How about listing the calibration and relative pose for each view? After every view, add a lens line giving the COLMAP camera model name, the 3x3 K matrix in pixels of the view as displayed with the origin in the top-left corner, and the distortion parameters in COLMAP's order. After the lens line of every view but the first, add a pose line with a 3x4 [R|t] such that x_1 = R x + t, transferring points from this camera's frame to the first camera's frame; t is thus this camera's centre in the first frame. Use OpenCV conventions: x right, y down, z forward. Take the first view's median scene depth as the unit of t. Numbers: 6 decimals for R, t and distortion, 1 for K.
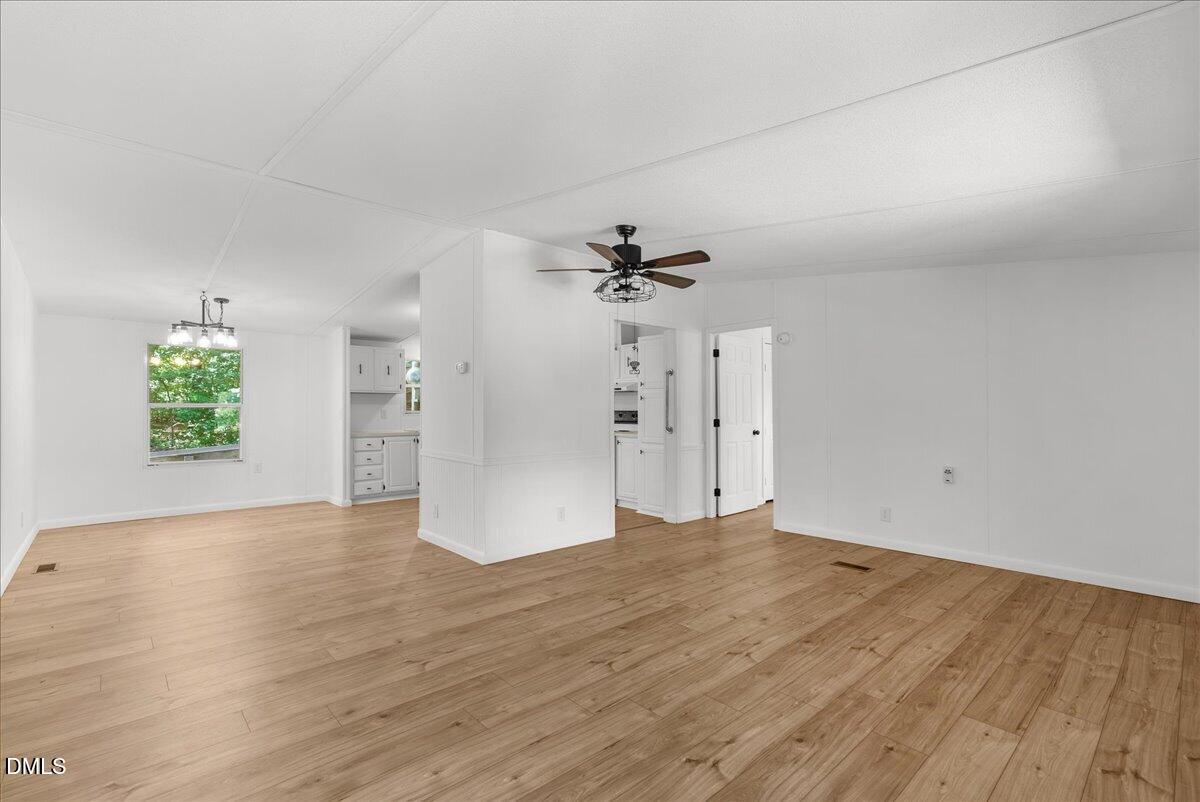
lens RADIAL K [[546.1, 0, 602.5], [0, 546.1, 405.2], [0, 0, 1]] dist [-0.003423, -0.000010]
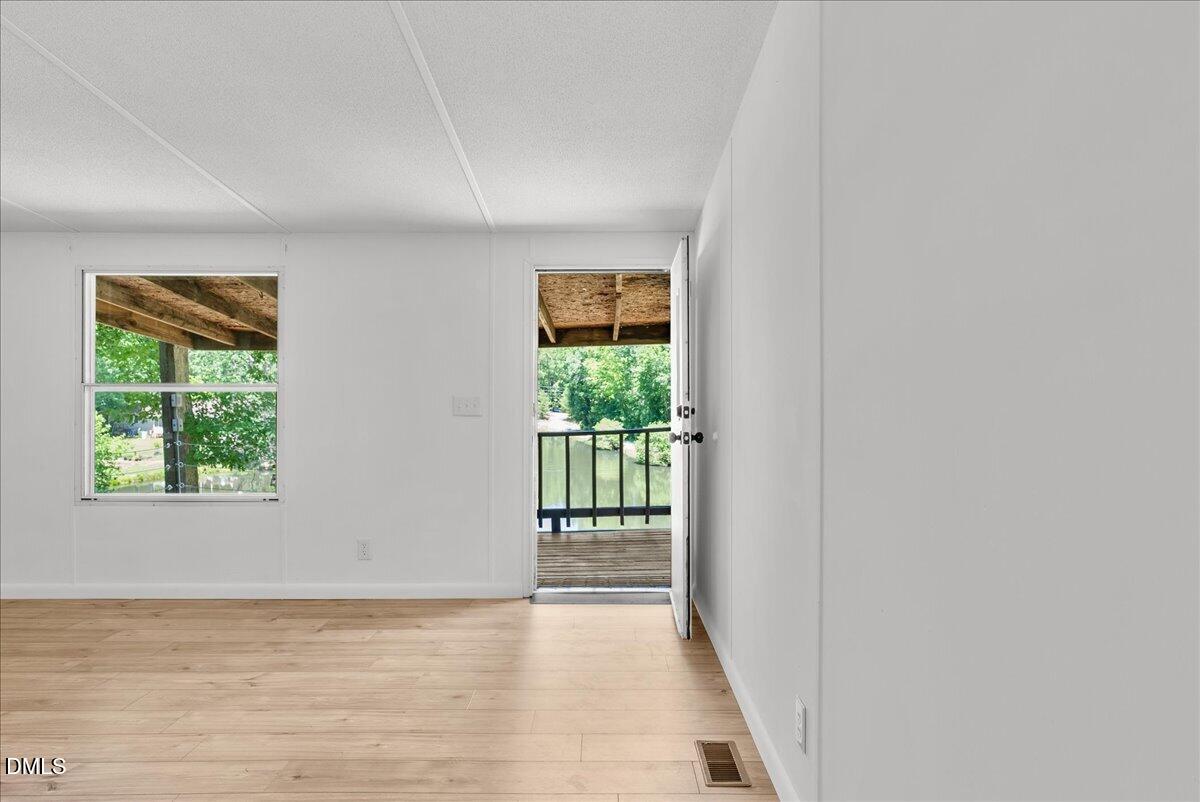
lens RADIAL K [[707.3, 0, 600.3], [0, 707.3, 404.8], [0, 0, 1]] dist [0.003633, 0.001731]
pose [[-0.739526, -0.008810, 0.673070, -1.055386], [-0.006044, 0.999961, 0.006447, 0.010496], [-0.673101, 0.000699, -0.739551, 1.186937]]
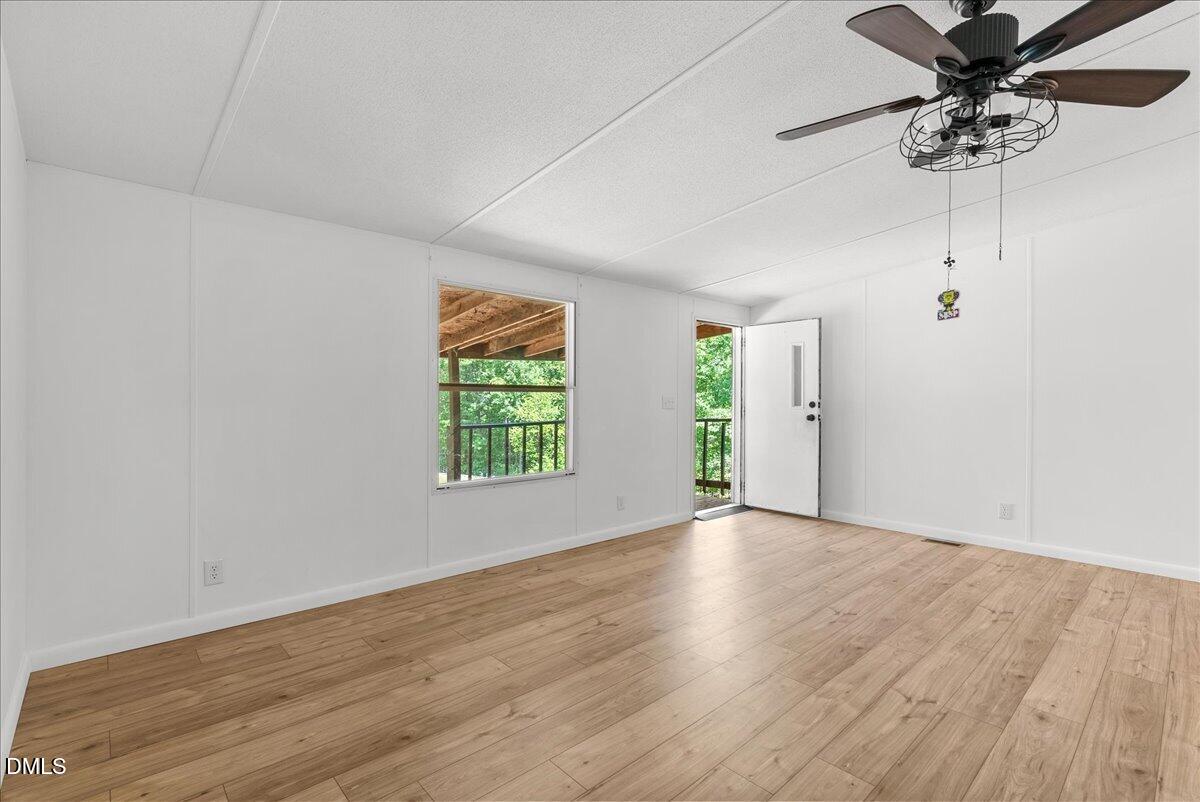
lens RADIAL K [[546.1, 0, 596.4], [0, 546.1, 403.5], [0, 0, 1]] dist [-0.003423, -0.000010]
pose [[-0.999955, -0.004586, 0.008311, 0.522151], [-0.004544, 0.999977, 0.005111, 0.020364], [-0.008334, 0.005073, -0.999952, 2.165657]]
